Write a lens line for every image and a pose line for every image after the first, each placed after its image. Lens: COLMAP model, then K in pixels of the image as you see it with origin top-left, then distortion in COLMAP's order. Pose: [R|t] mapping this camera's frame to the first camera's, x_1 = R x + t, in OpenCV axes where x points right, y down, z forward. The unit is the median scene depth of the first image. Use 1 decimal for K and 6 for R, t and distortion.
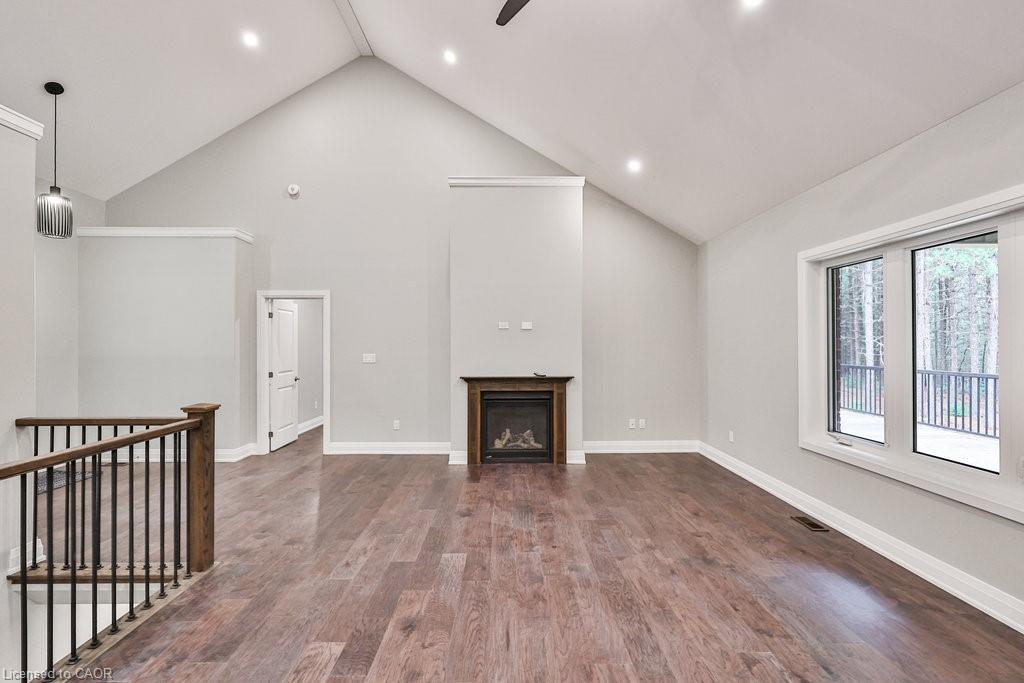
lens RADIAL K [[440.3, 0, 515.5], [0, 440.3, 341.0], [0, 0, 1]] dist [0.002904, 0.000449]
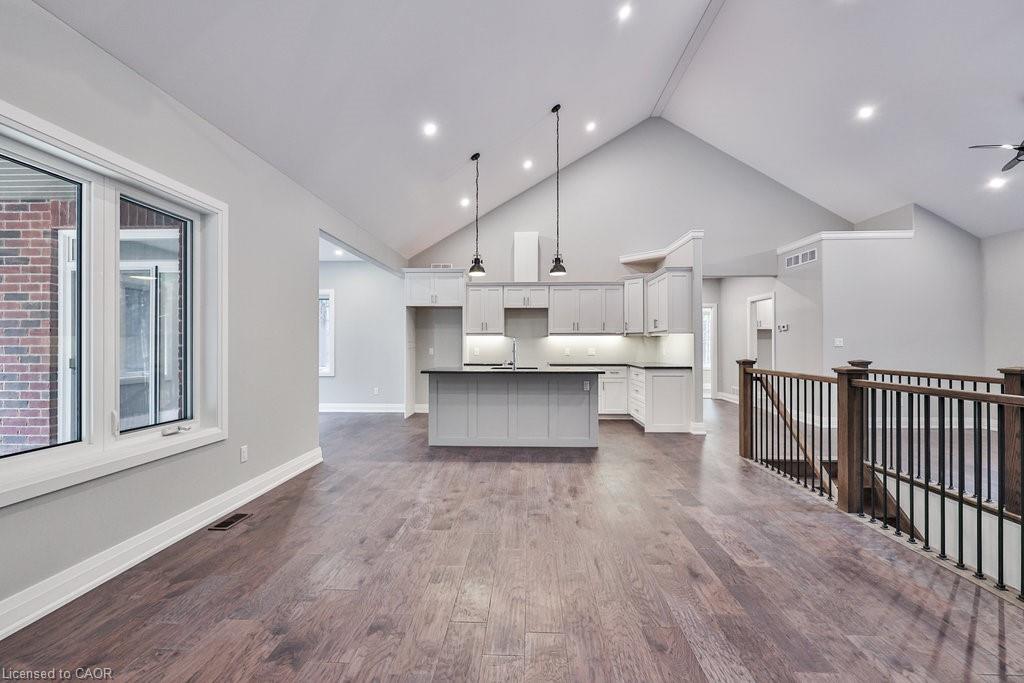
lens RADIAL K [[440.3, 0, 512.3], [0, 440.3, 342.5], [0, 0, 1]] dist [0.002904, 0.000449]
pose [[-0.998069, 0.000420, 0.062108, 0.053544], [-0.000387, 0.999916, -0.012977, 0.049322], [-0.062108, -0.012976, -0.997985, 0.890627]]
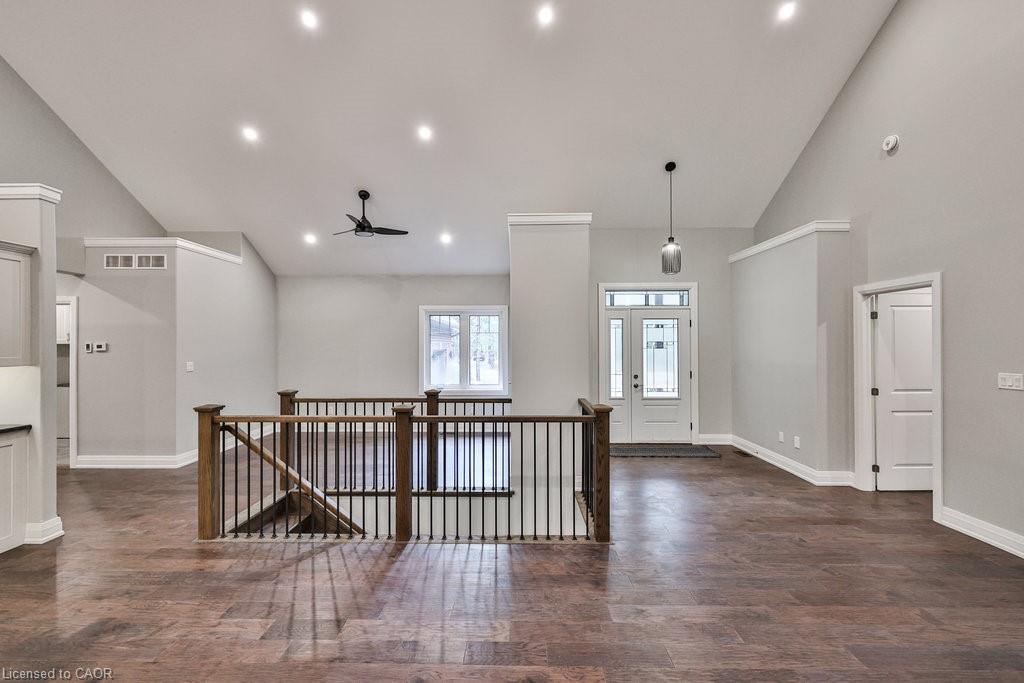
lens RADIAL K [[440.3, 0, 506.8], [0, 440.3, 341.3], [0, 0, 1]] dist [0.002904, 0.000449]
pose [[-0.042570, -0.007896, -0.999062, 0.281923], [0.010402, 0.999911, -0.008346, -0.014357], [0.999039, -0.010747, -0.042484, 0.427846]]
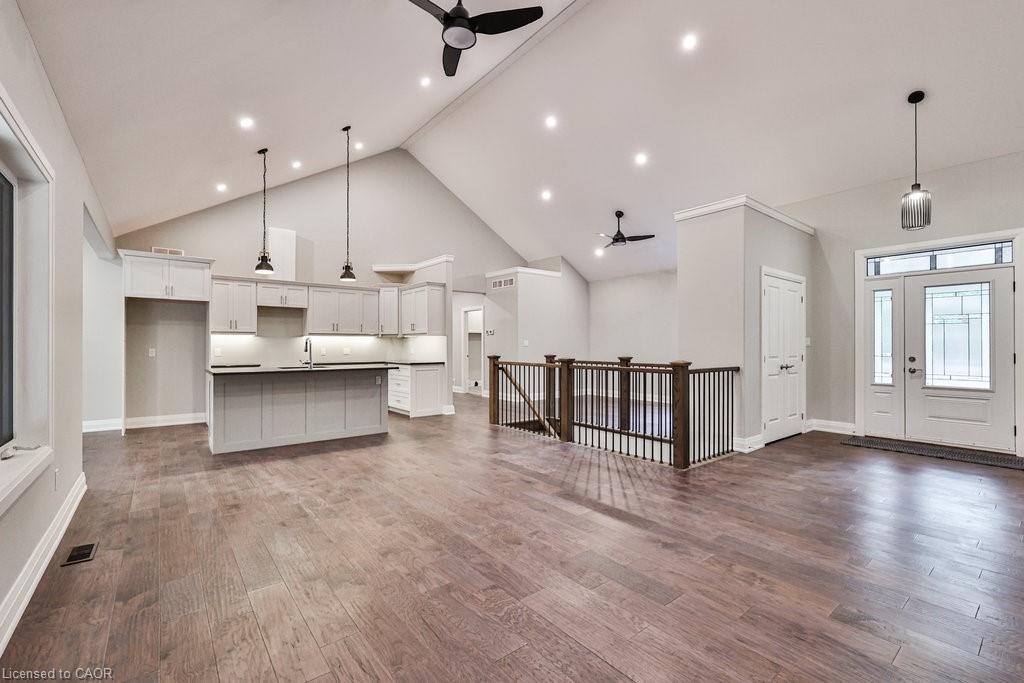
lens RADIAL K [[440.3, 0, 503.9], [0, 440.3, 342.3], [0, 0, 1]] dist [0.002904, 0.000449]
pose [[-0.804034, -0.003960, -0.594570, 0.375866], [0.004176, 0.999916, -0.012306, 0.050688], [0.594568, -0.012377, -0.803950, 1.009087]]
